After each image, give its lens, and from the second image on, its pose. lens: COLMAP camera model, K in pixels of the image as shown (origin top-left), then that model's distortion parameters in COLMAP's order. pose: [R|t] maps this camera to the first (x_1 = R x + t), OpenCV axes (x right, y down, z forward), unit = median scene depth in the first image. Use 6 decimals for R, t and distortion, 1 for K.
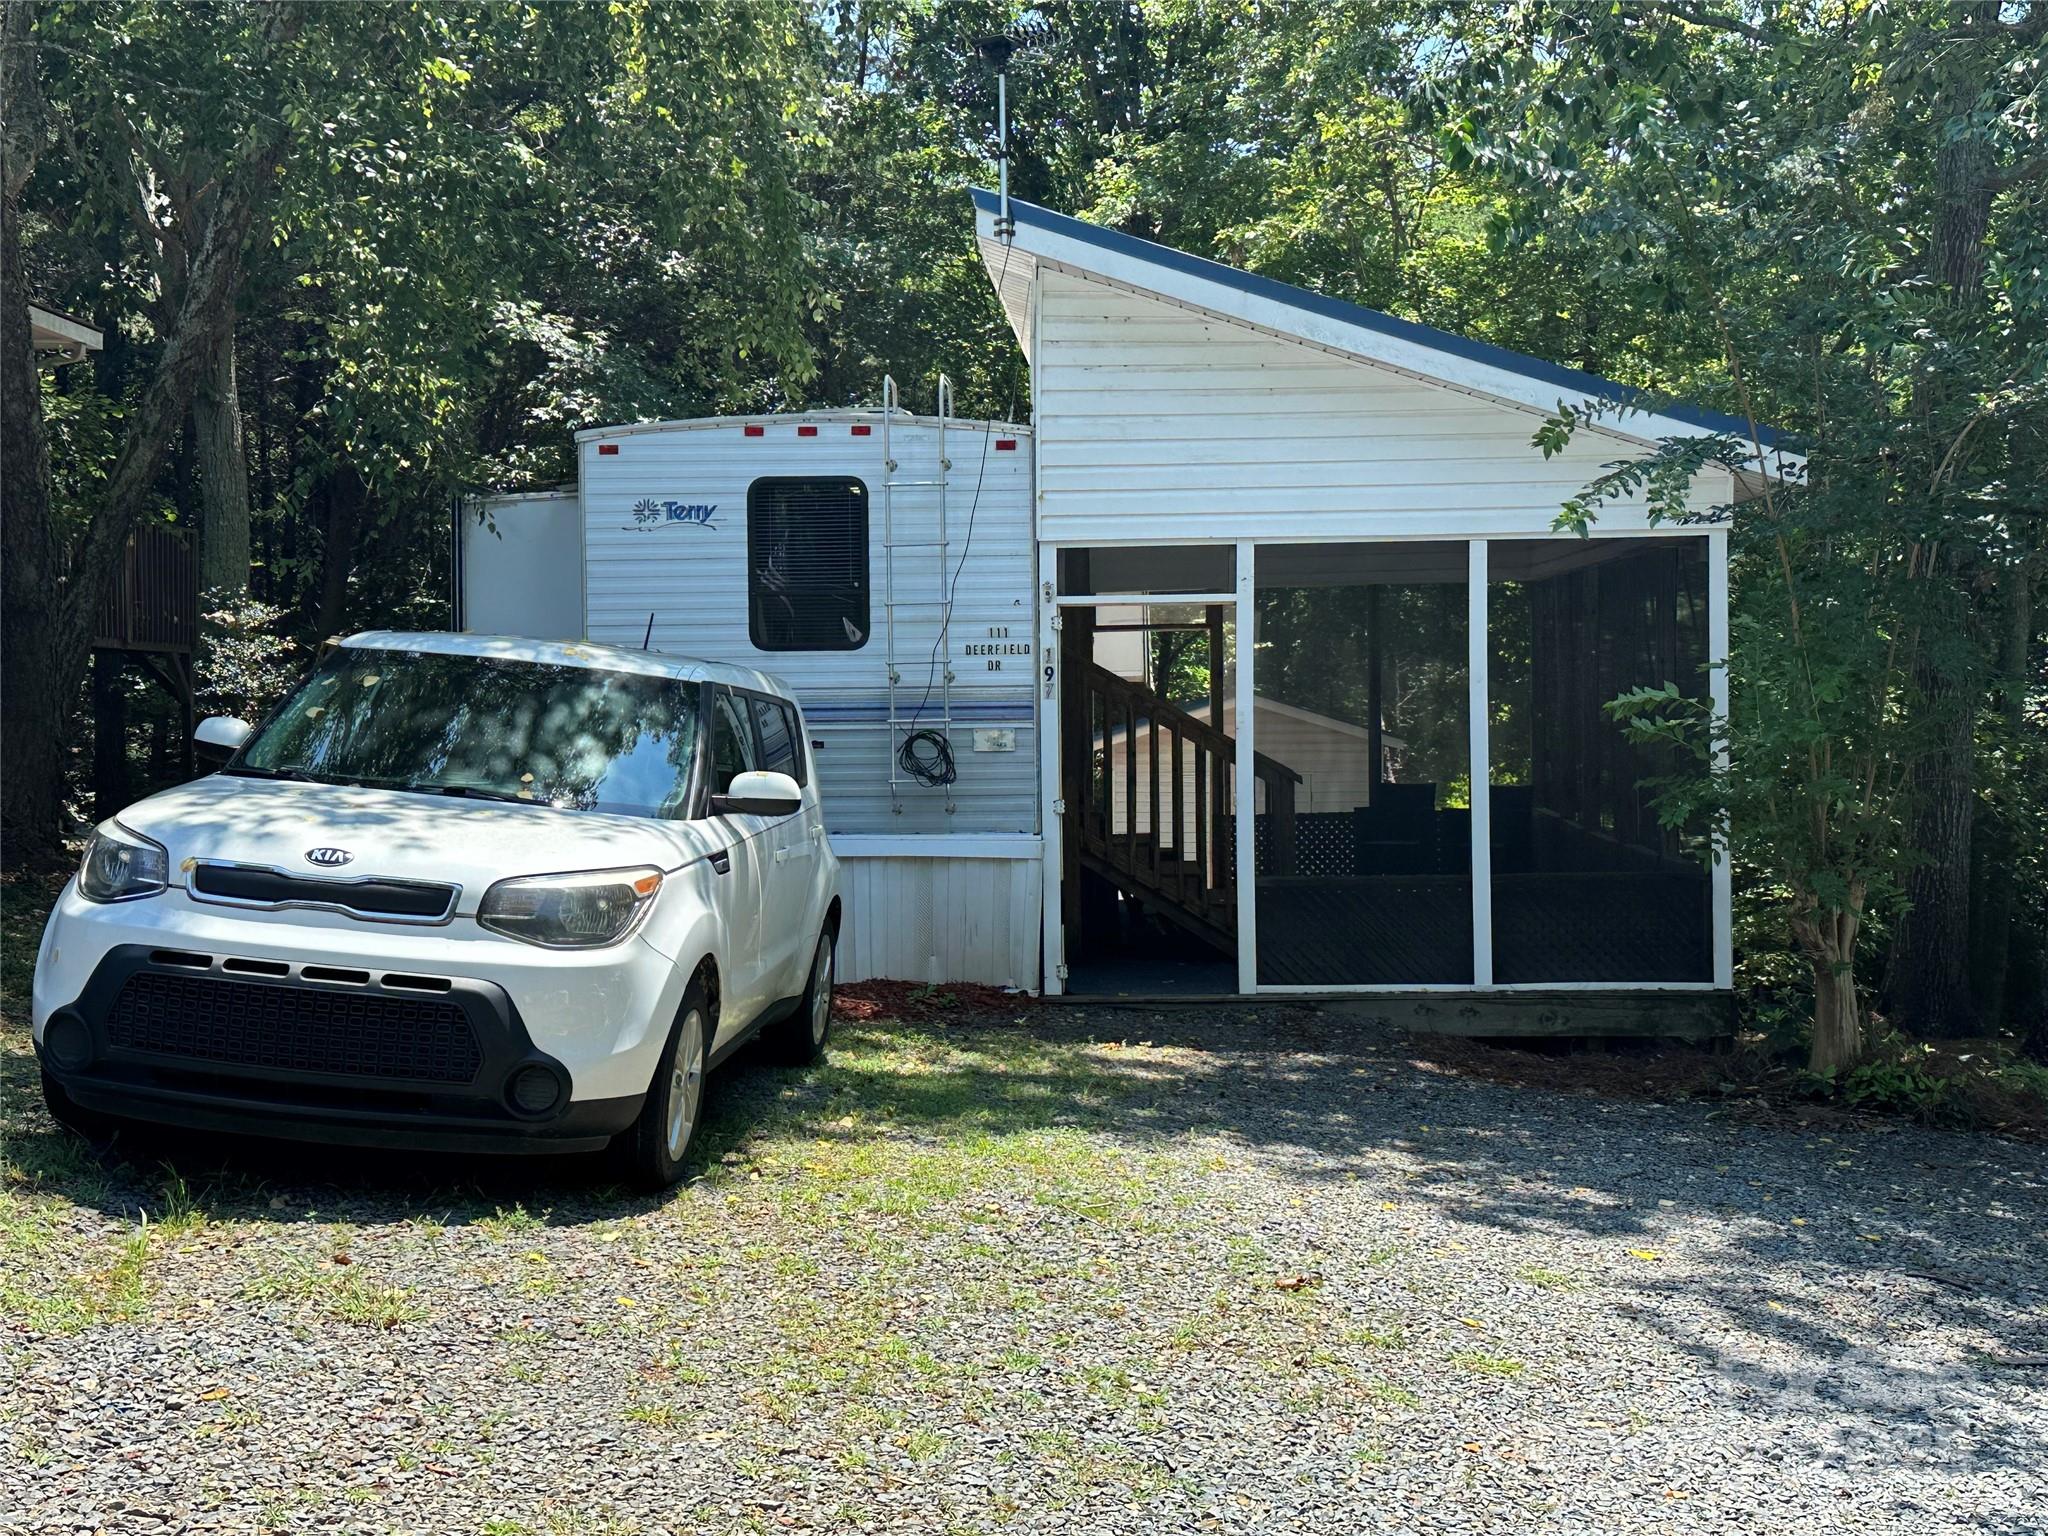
lens RADIAL K [[2448.4, 0, 1023.4], [0, 2448.4, 764.3], [0, 0, 1]] dist [0.120878, 0.000000]
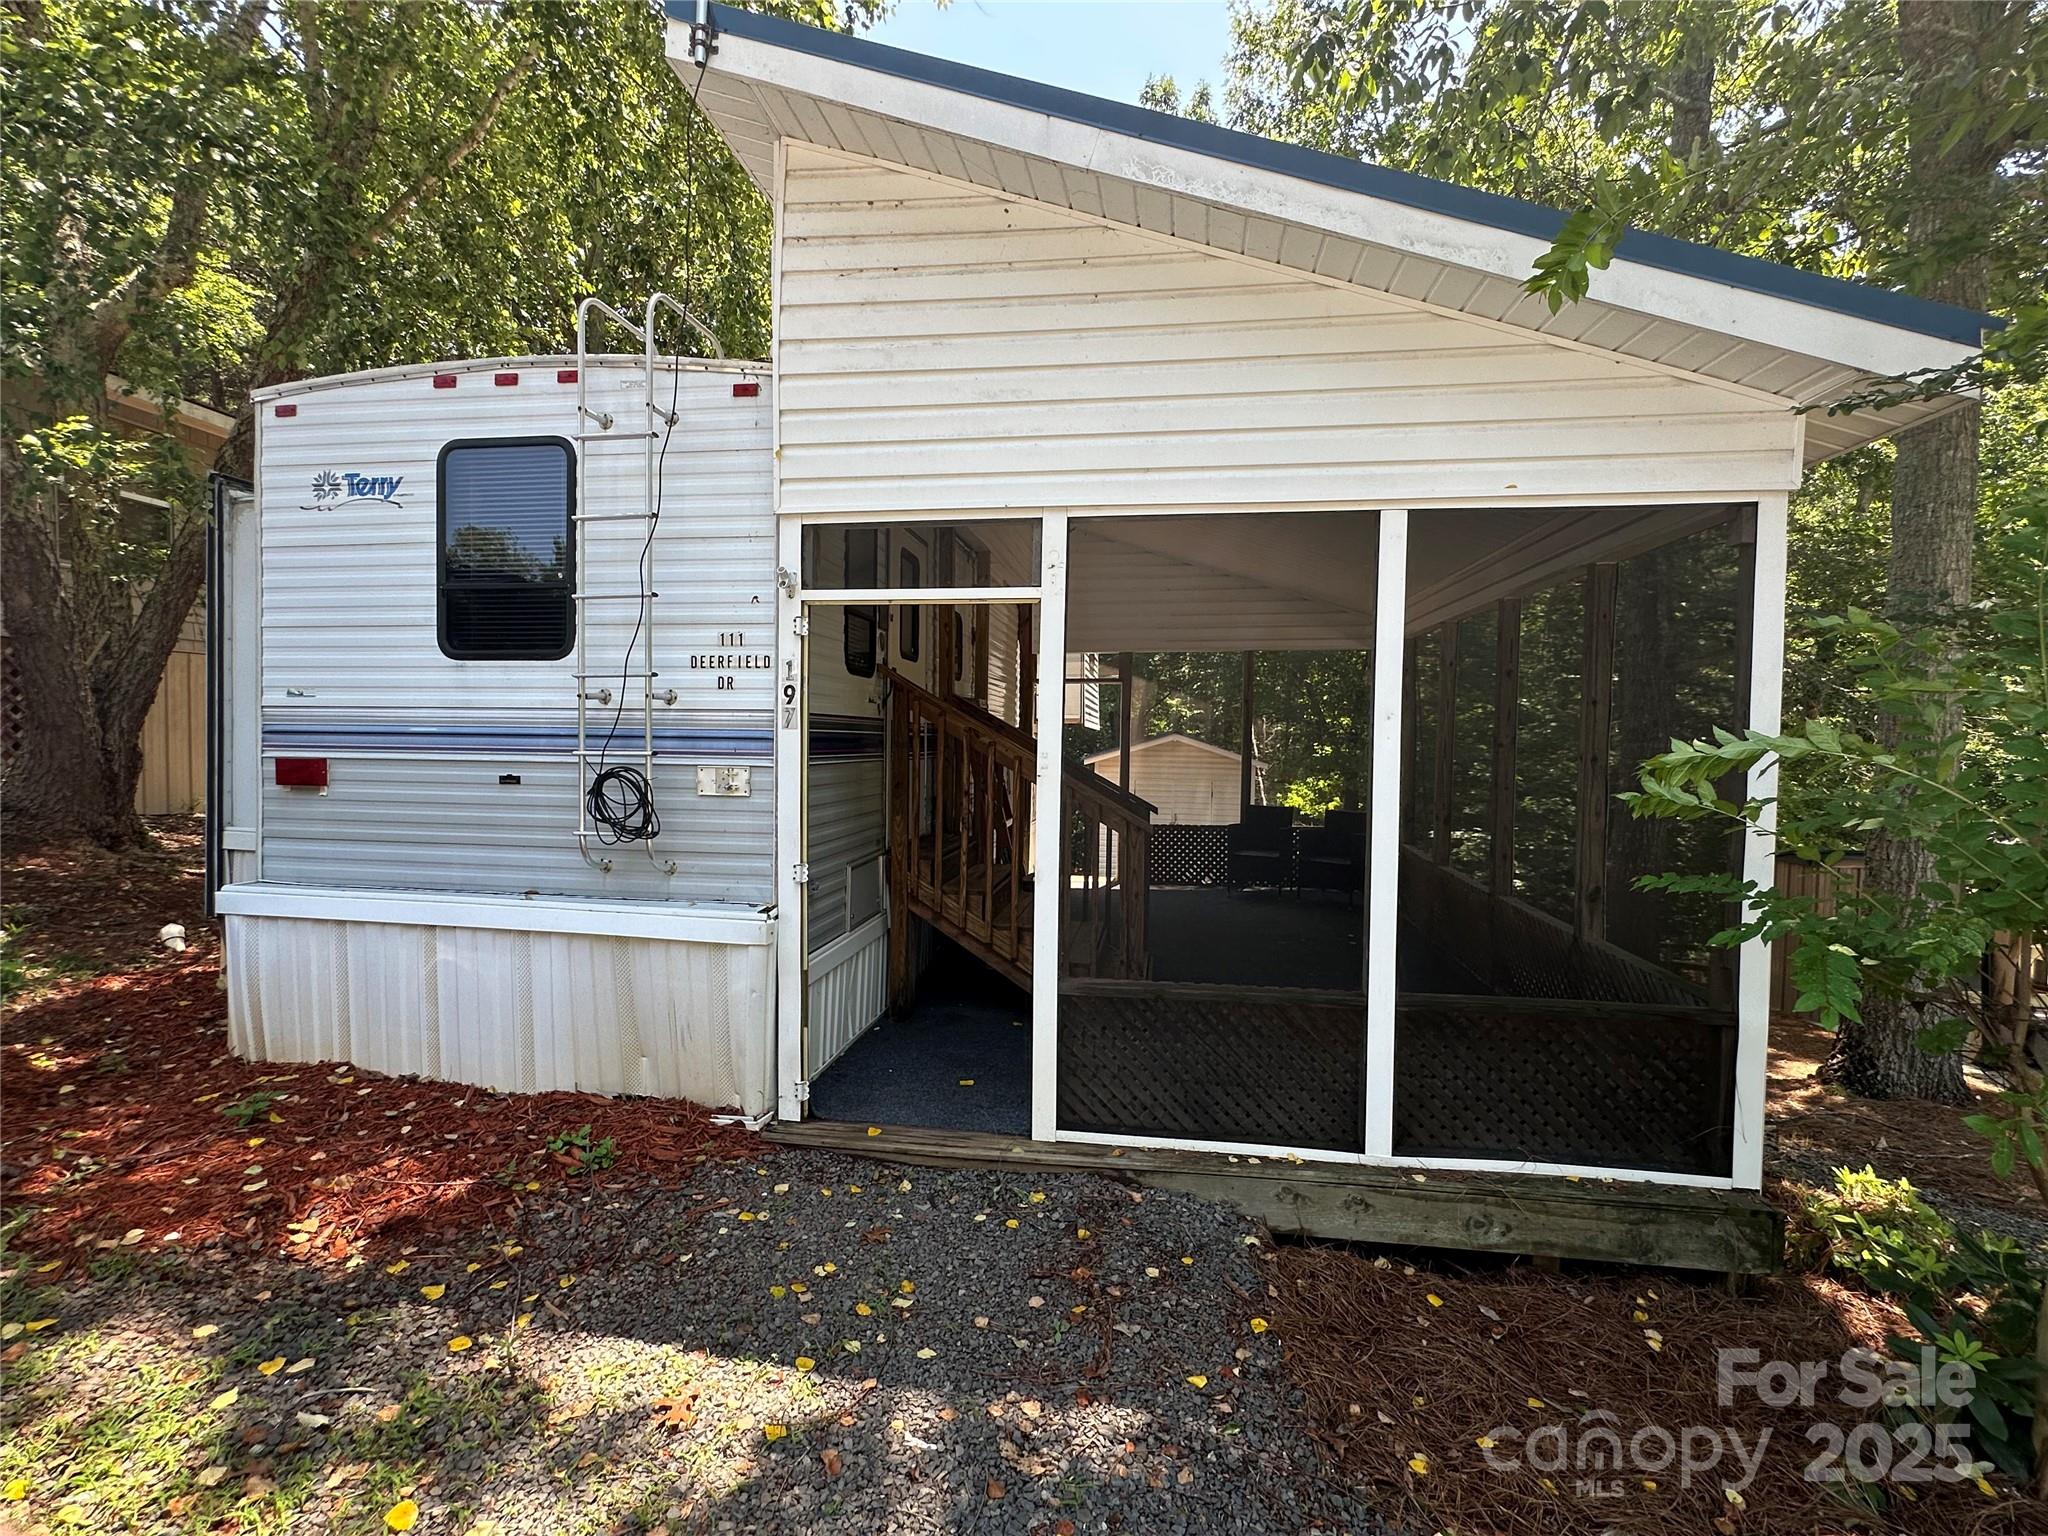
lens RADIAL K [[899.3, 0, 1027.8], [0, 899.3, 773.7], [0, 0, 1]] dist [-0.002934, -0.000091]
pose [[0.994861, 0.028171, -0.097254, 0.109276], [-0.026521, 0.999482, 0.018212, -0.019791], [0.097716, -0.015539, 0.995093, 0.733265]]
